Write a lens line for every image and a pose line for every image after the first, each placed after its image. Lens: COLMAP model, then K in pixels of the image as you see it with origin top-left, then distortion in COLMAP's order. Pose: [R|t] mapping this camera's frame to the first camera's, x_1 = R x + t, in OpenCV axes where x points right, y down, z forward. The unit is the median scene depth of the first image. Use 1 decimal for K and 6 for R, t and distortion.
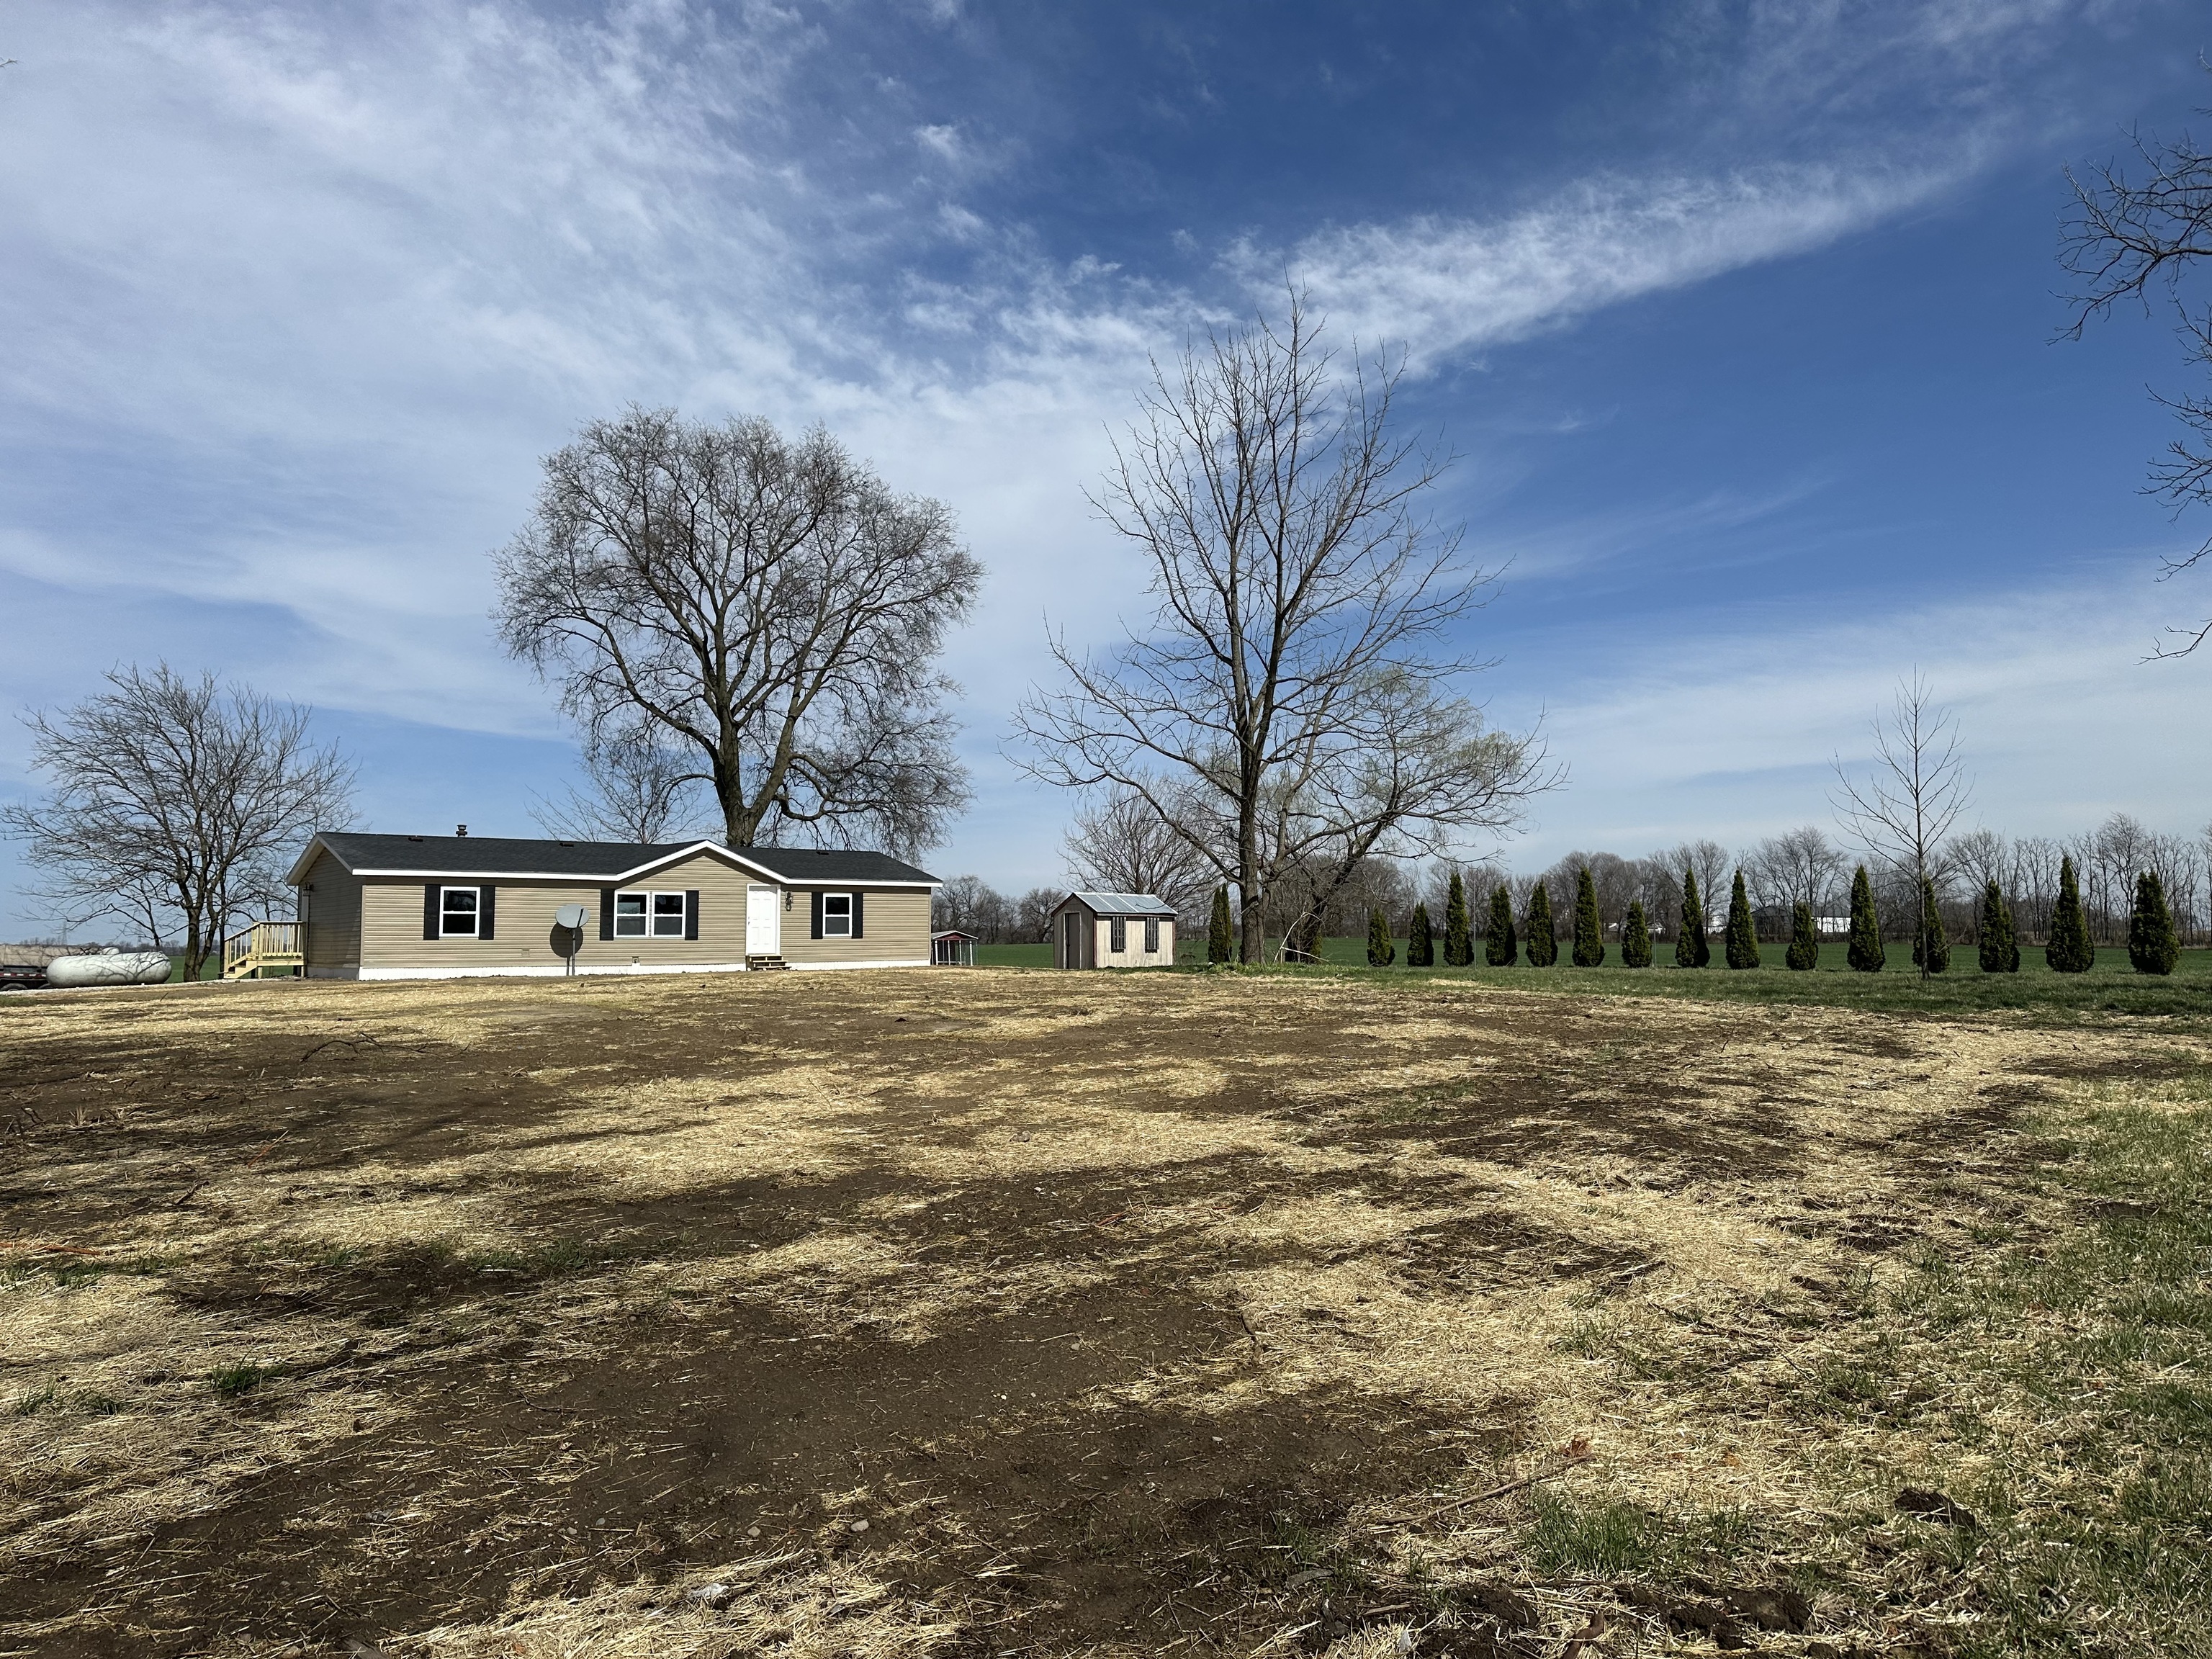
lens RADIAL K [[1543.9, 0, 1106.0], [0, 1543.9, 829.5], [0, 0, 1]] dist [-0.004036, -0.003743]
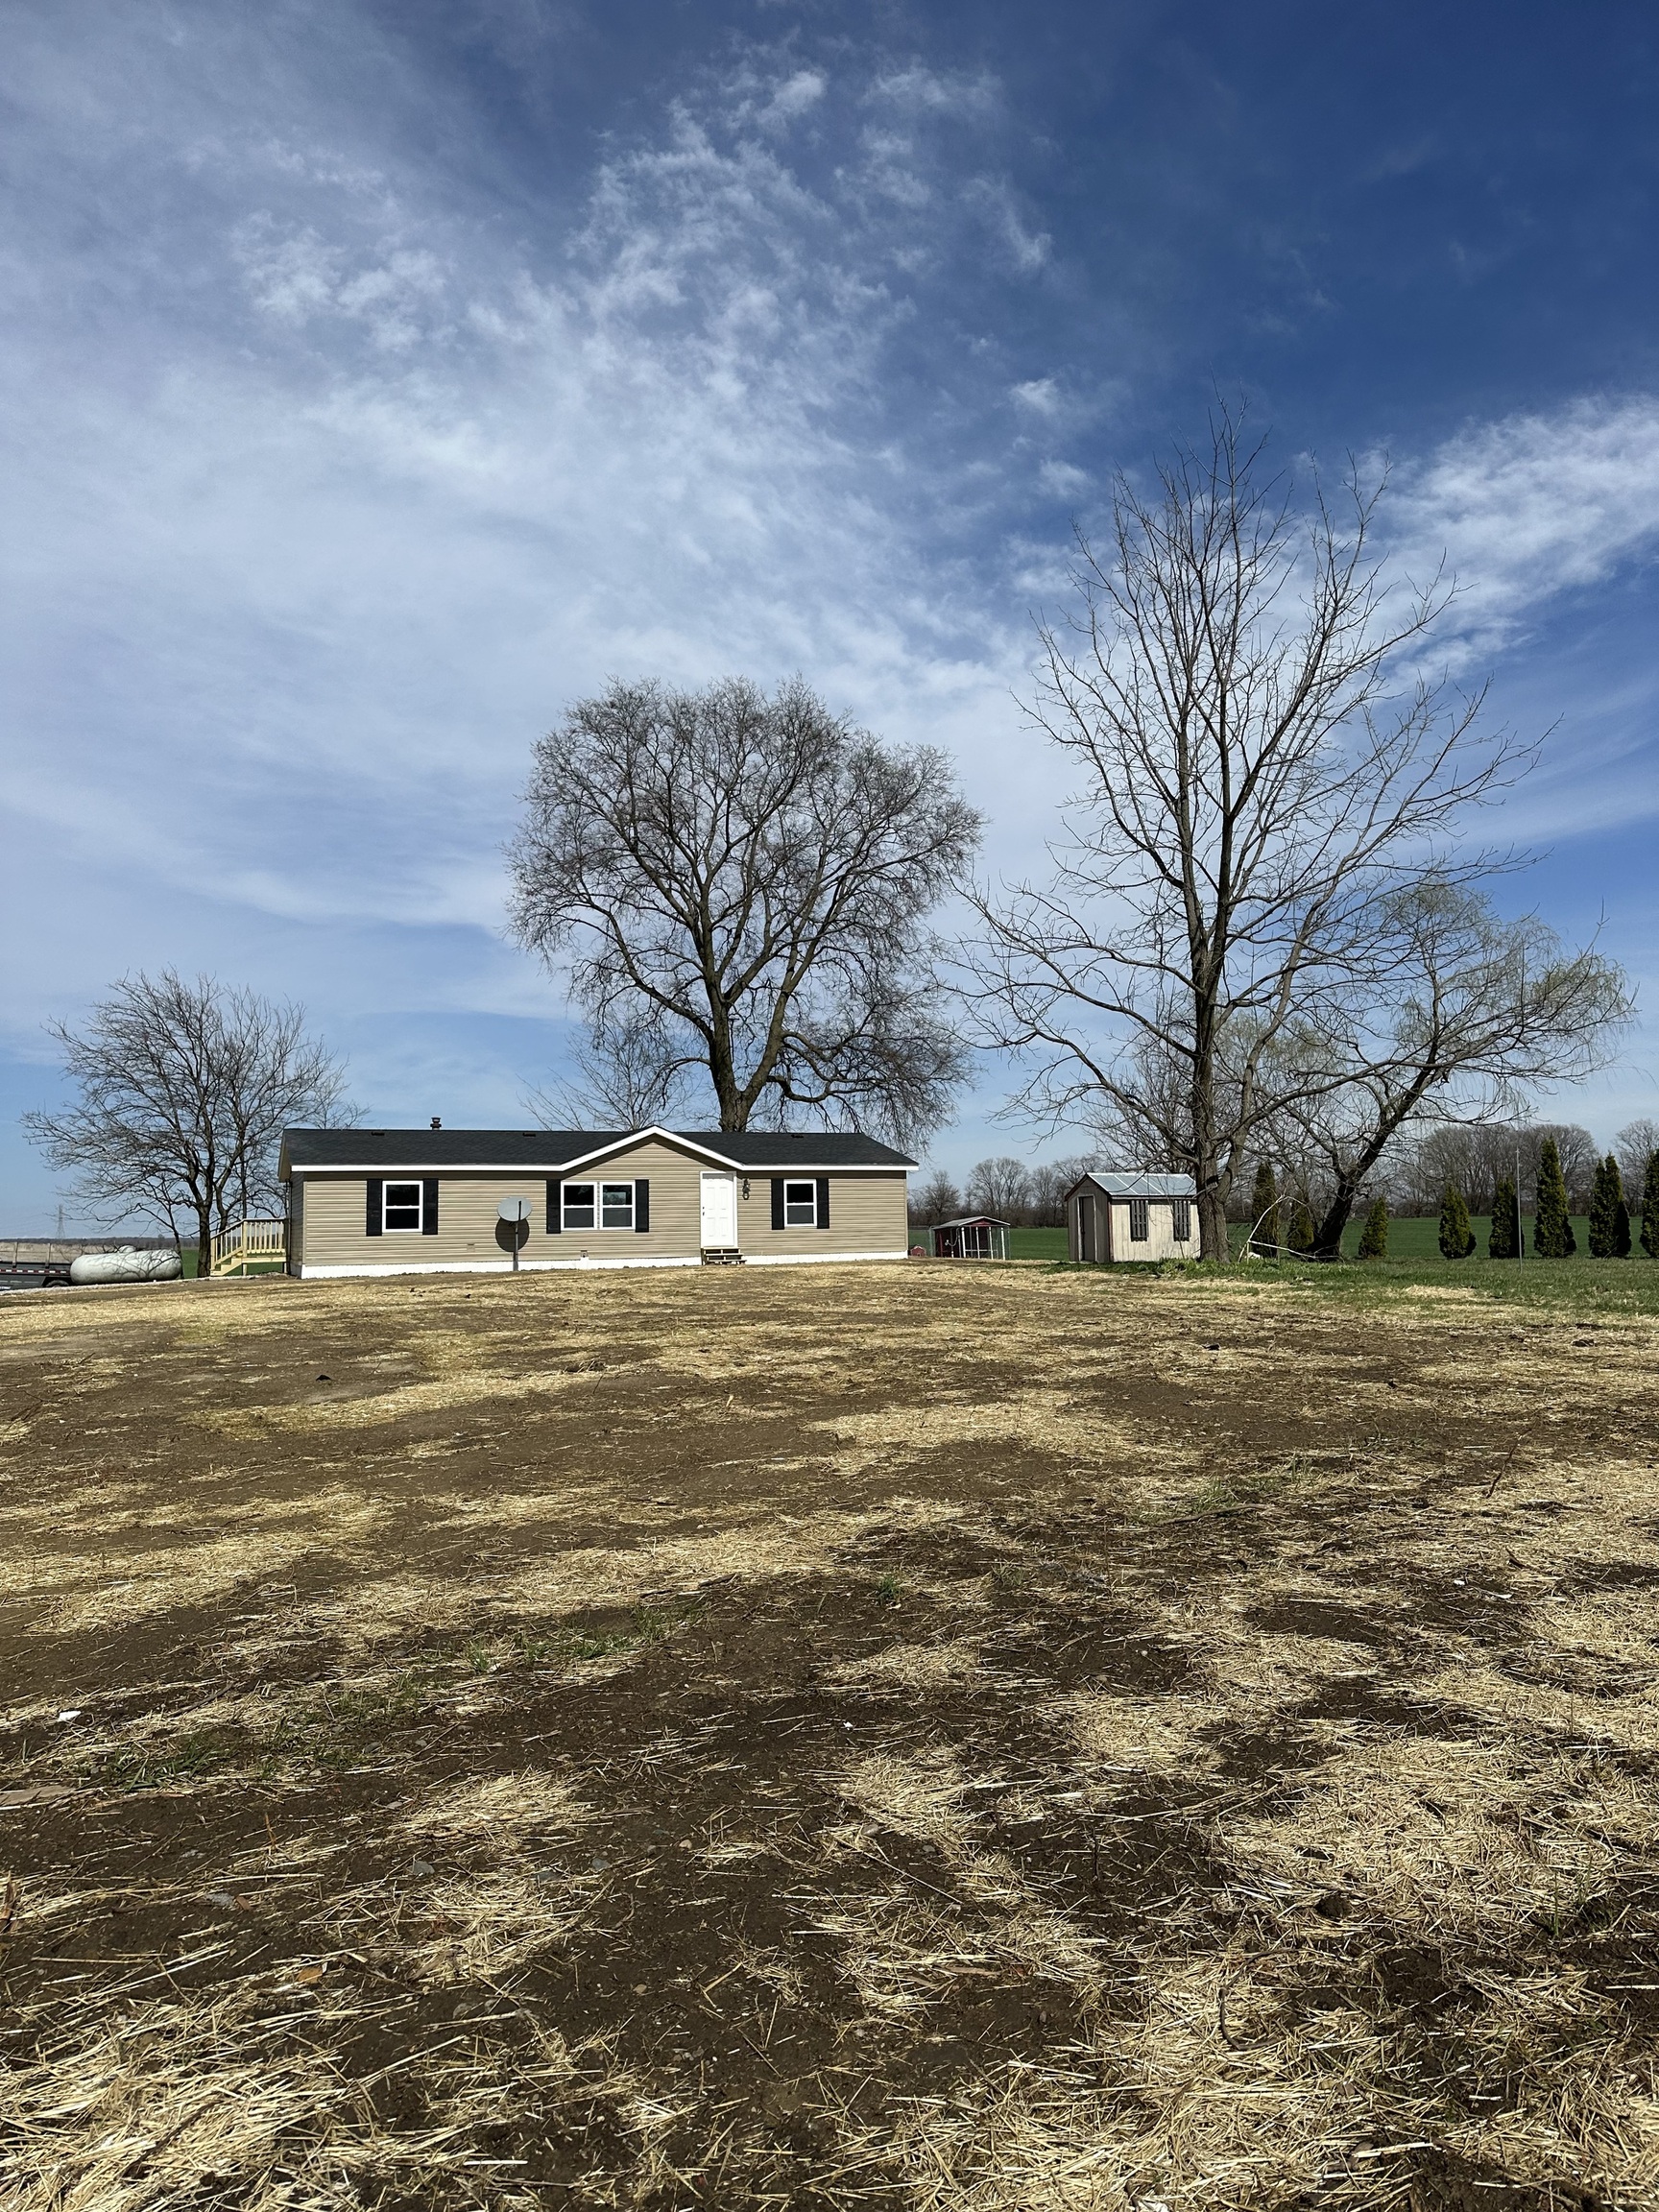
lens RADIAL K [[1573.2, 0, 782.6], [0, 1573.2, 1103.6], [0, 0, 1]] dist [0.072159, -0.136198]
pose [[0.960102, -0.031795, -0.277837, 0.071133], [0.030401, 0.999494, -0.009324, 0.004301], [0.277993, 0.000505, 0.960583, 0.093046]]
